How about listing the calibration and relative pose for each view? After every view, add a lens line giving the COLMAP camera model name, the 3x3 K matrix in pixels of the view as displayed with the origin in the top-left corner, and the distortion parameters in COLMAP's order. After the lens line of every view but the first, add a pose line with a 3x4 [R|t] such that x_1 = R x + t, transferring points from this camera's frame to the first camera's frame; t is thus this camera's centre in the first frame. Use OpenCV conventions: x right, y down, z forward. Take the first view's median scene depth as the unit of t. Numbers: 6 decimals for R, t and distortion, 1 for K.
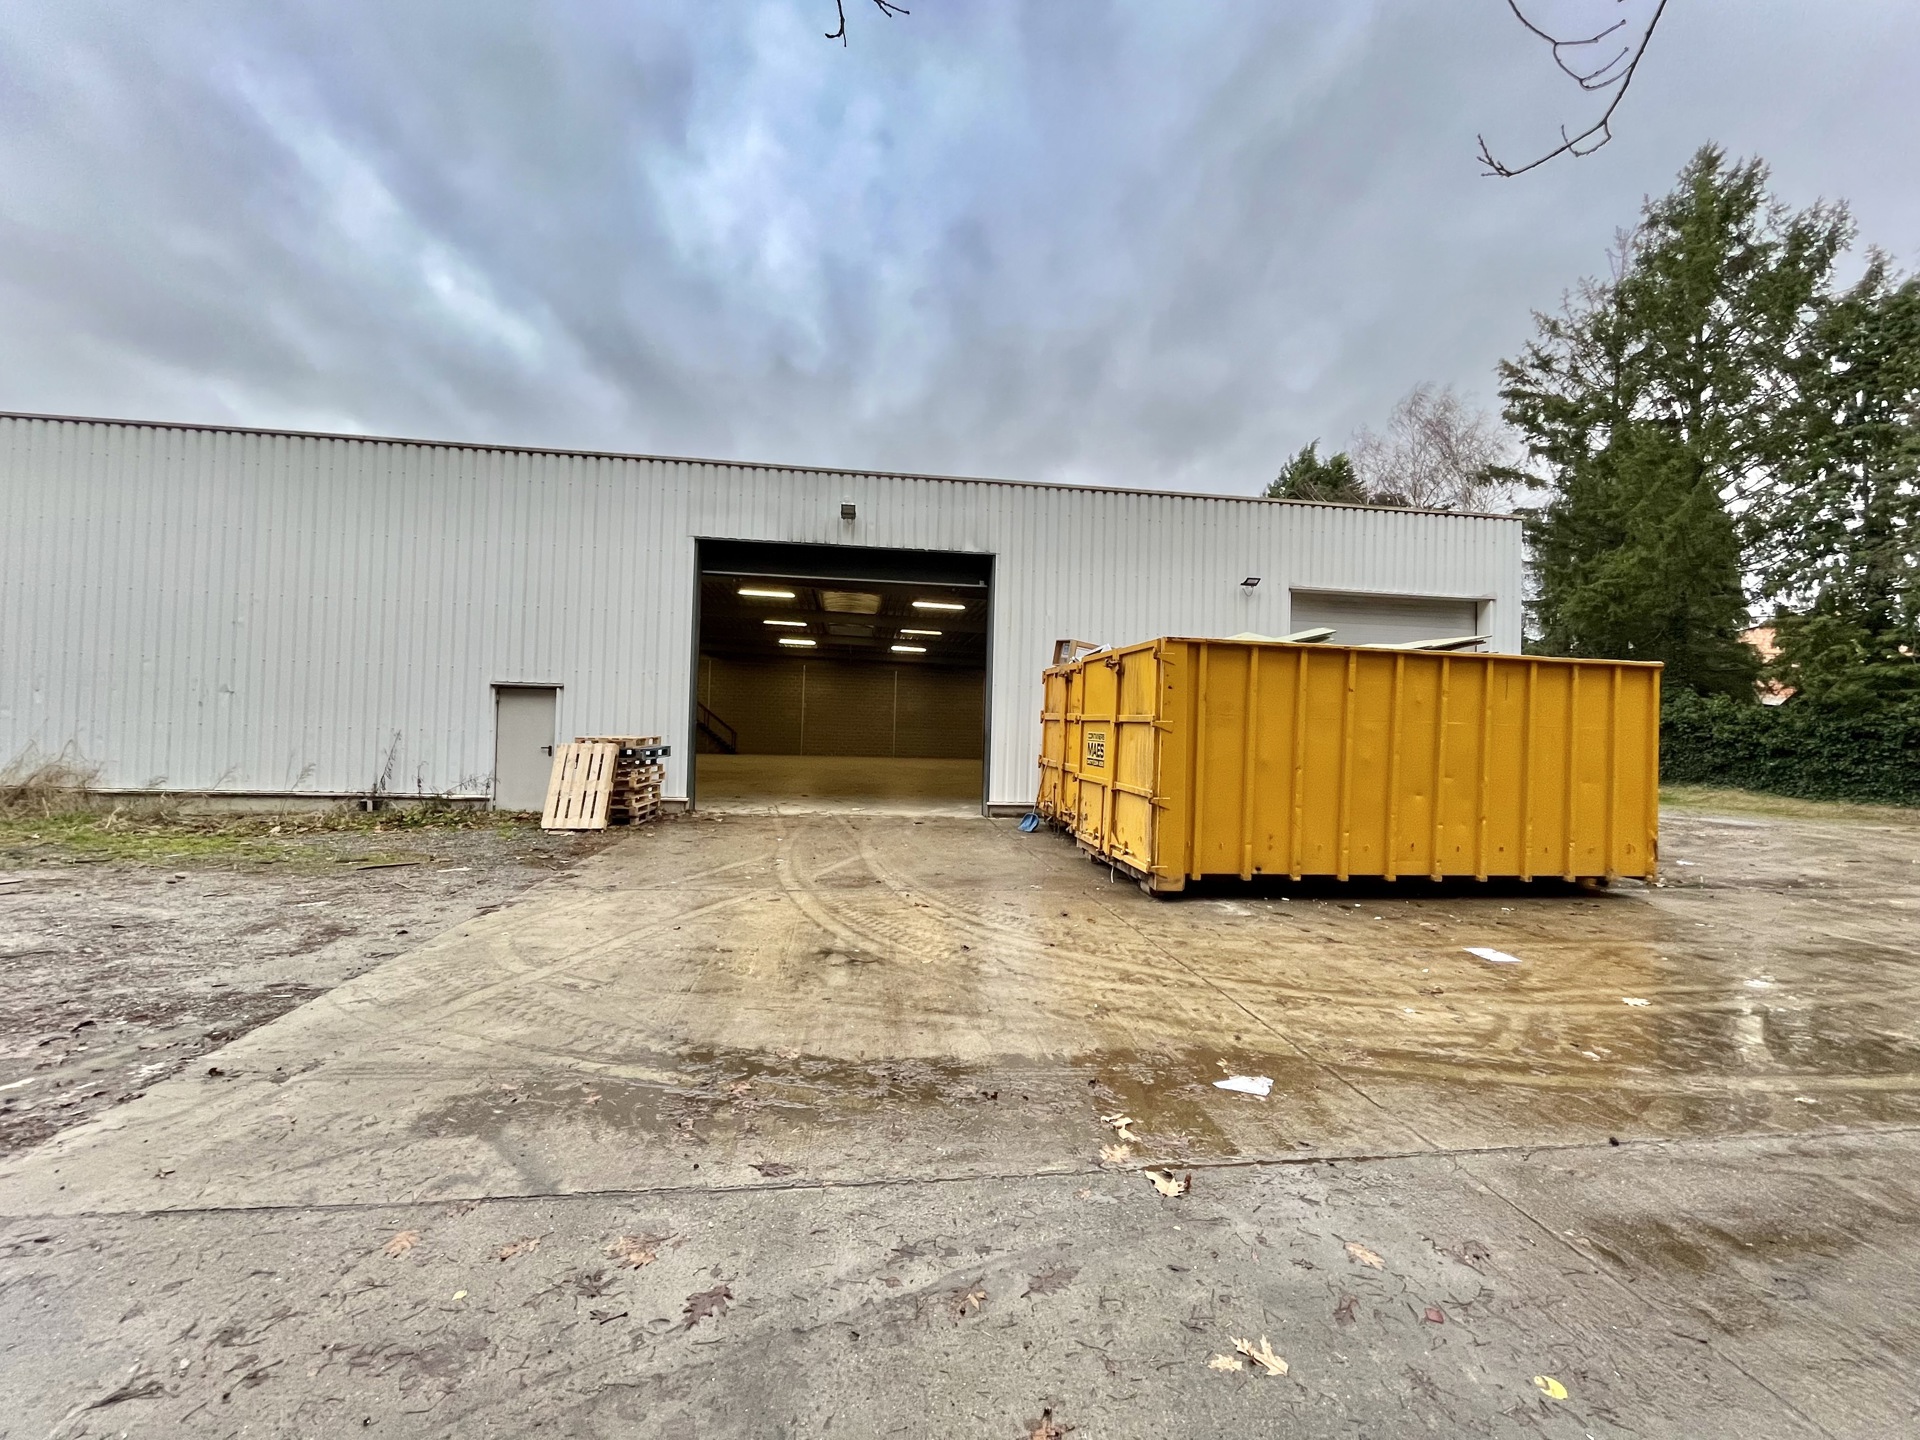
lens RADIAL K [[774.9, 0, 952.1], [0, 774.9, 715.7], [0, 0, 1]] dist [-0.003787, 0.000265]
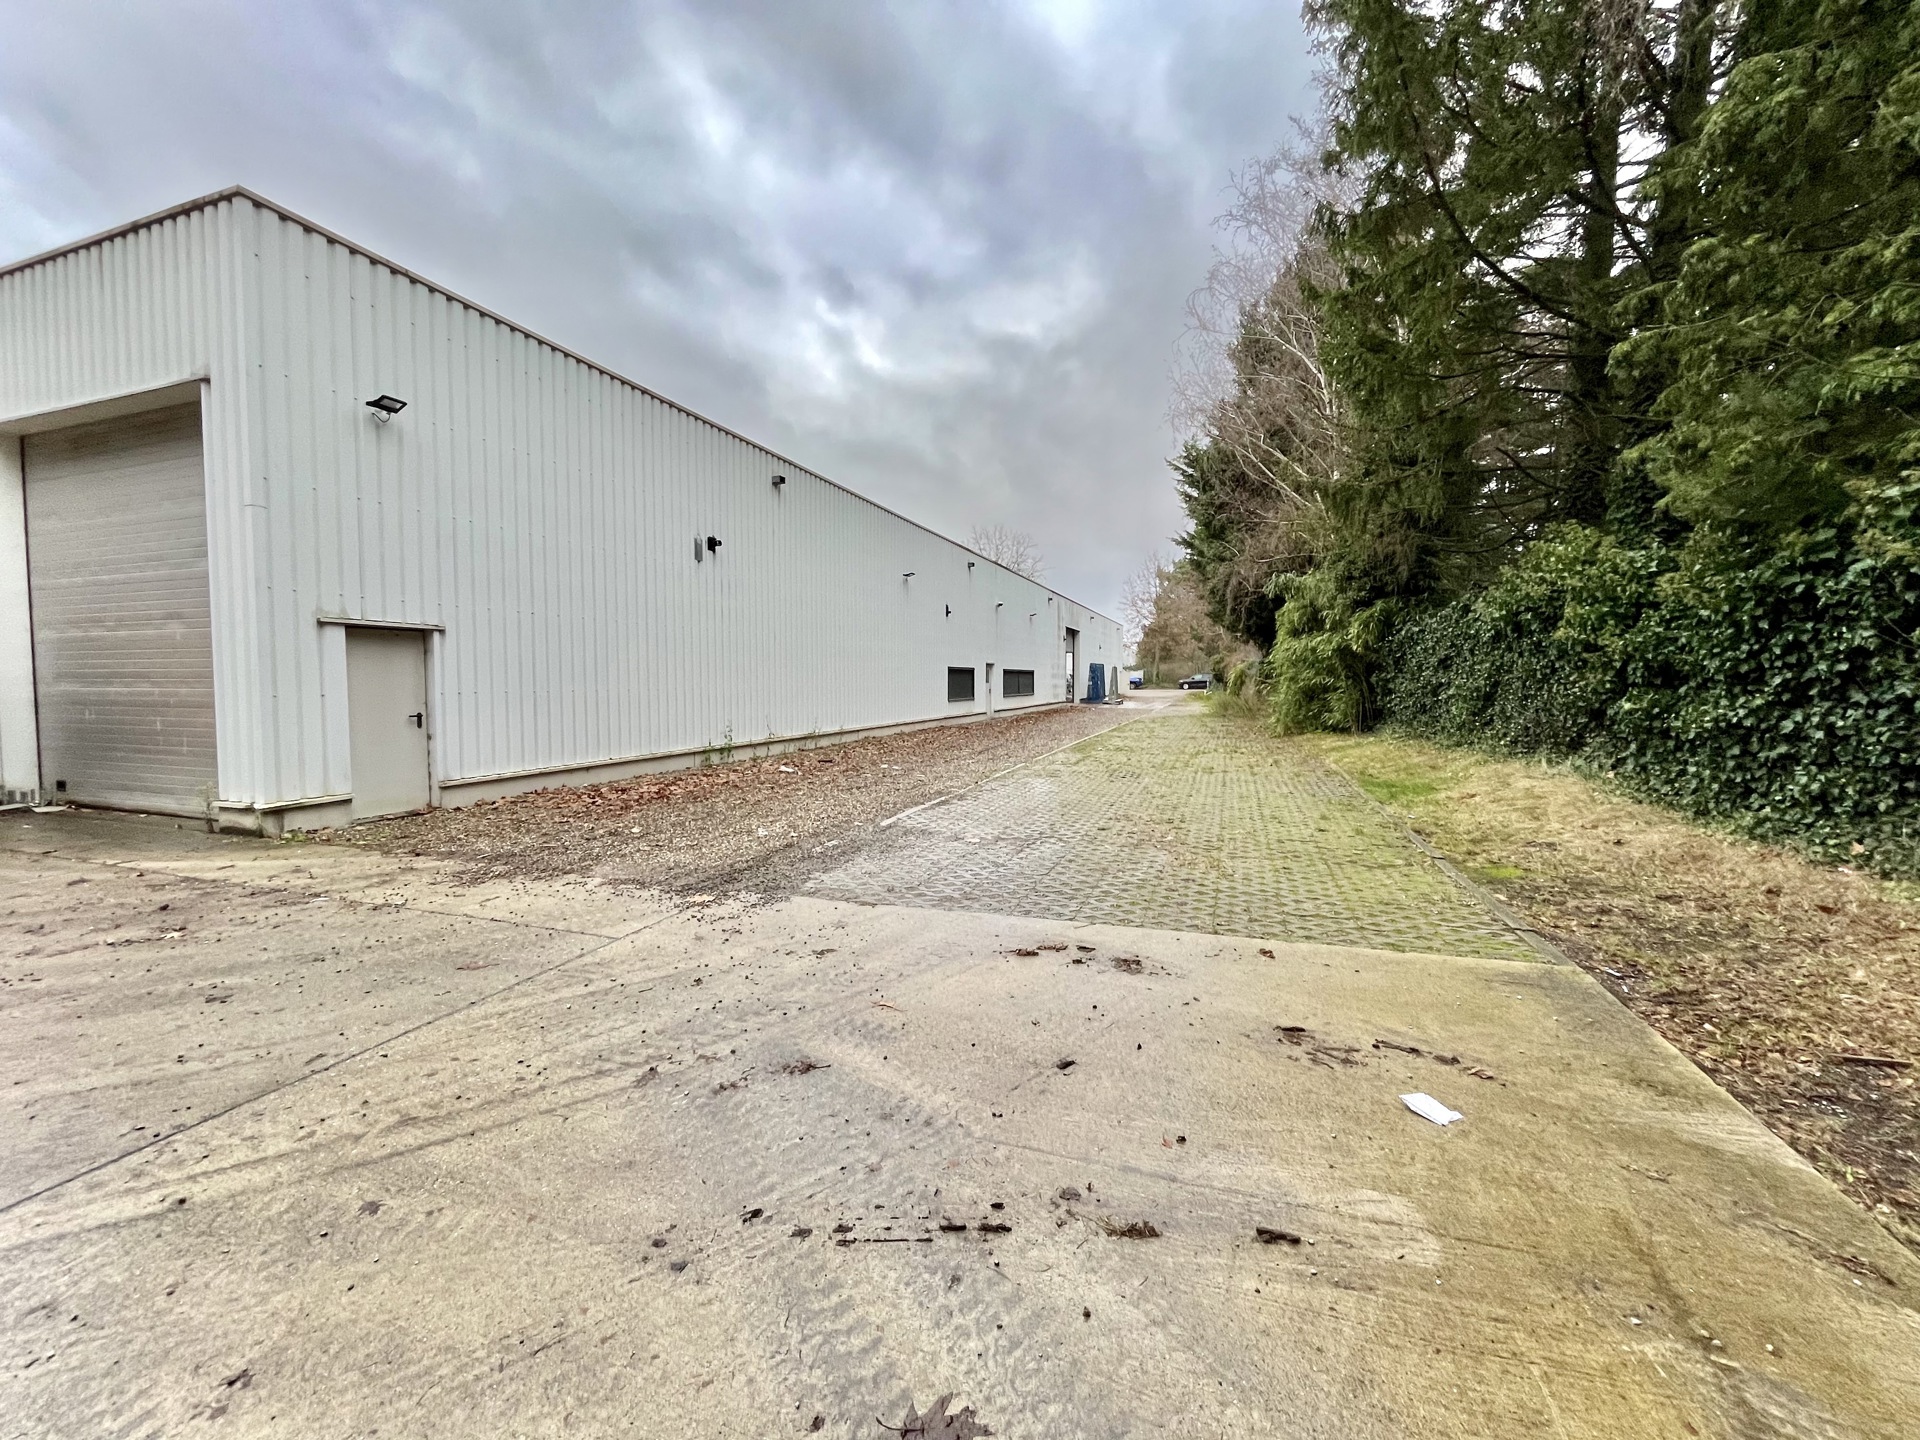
lens RADIAL K [[774.9, 0, 957.7], [0, 774.9, 720.4], [0, 0, 1]] dist [-0.003787, 0.000265]
pose [[0.446258, -0.070664, 0.892110, -2.058303], [0.024051, 0.997465, 0.066978, 0.024276], [-0.894581, -0.008433, 0.446826, 0.492626]]
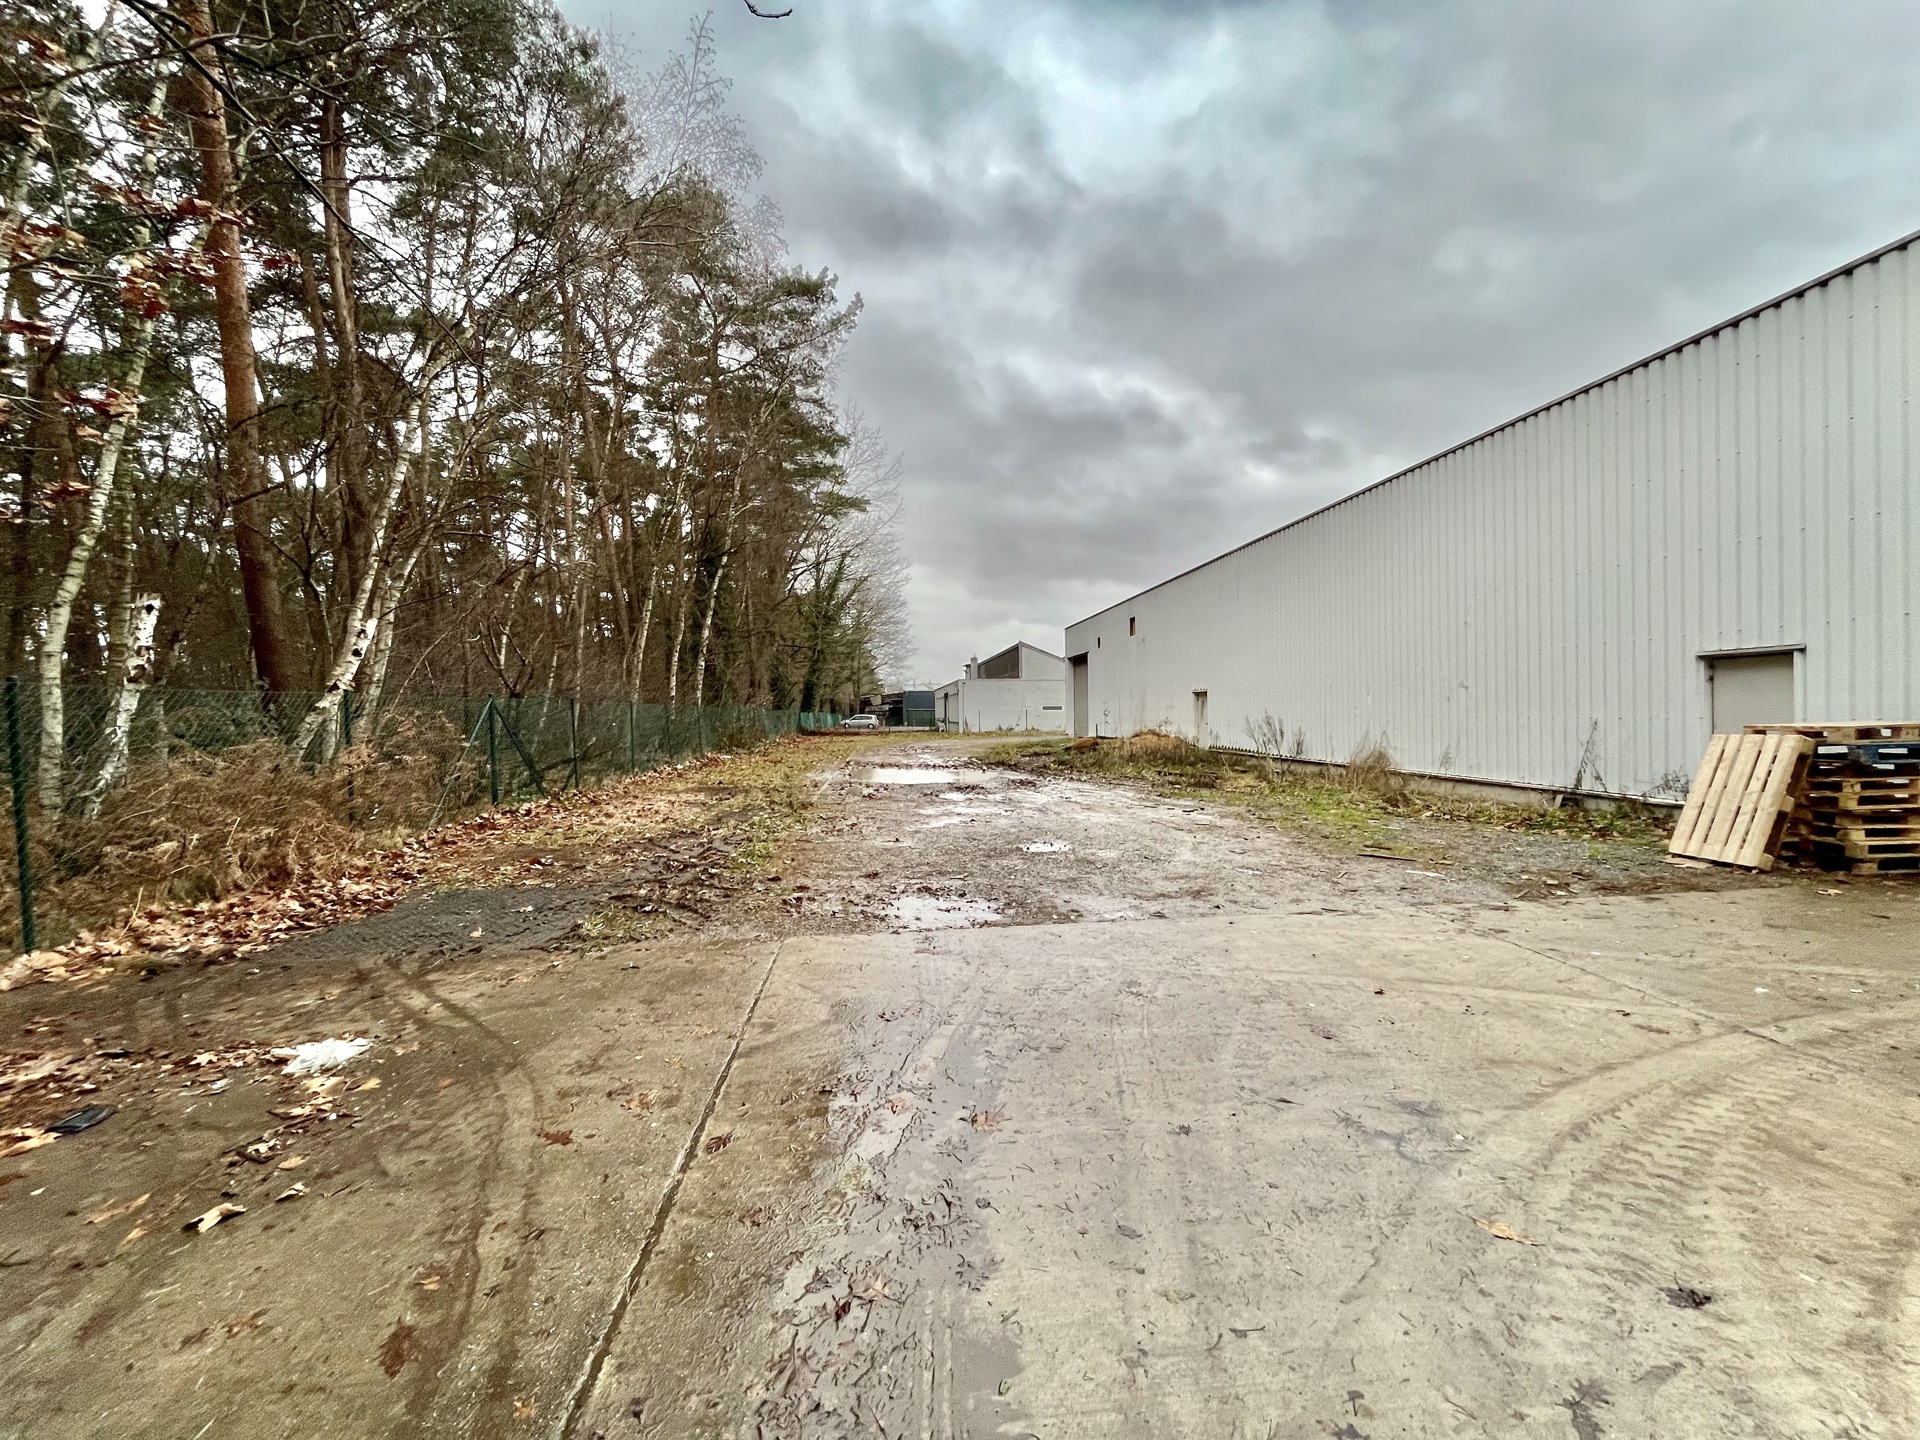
lens RADIAL K [[774.9, 0, 961.3], [0, 774.9, 725.4], [0, 0, 1]] dist [-0.003787, 0.000265]
pose [[-0.038766, -0.008705, -0.999210, 0.389305], [0.034283, 0.999362, -0.010036, 0.021840], [0.998660, -0.034645, -0.038442, 0.668535]]
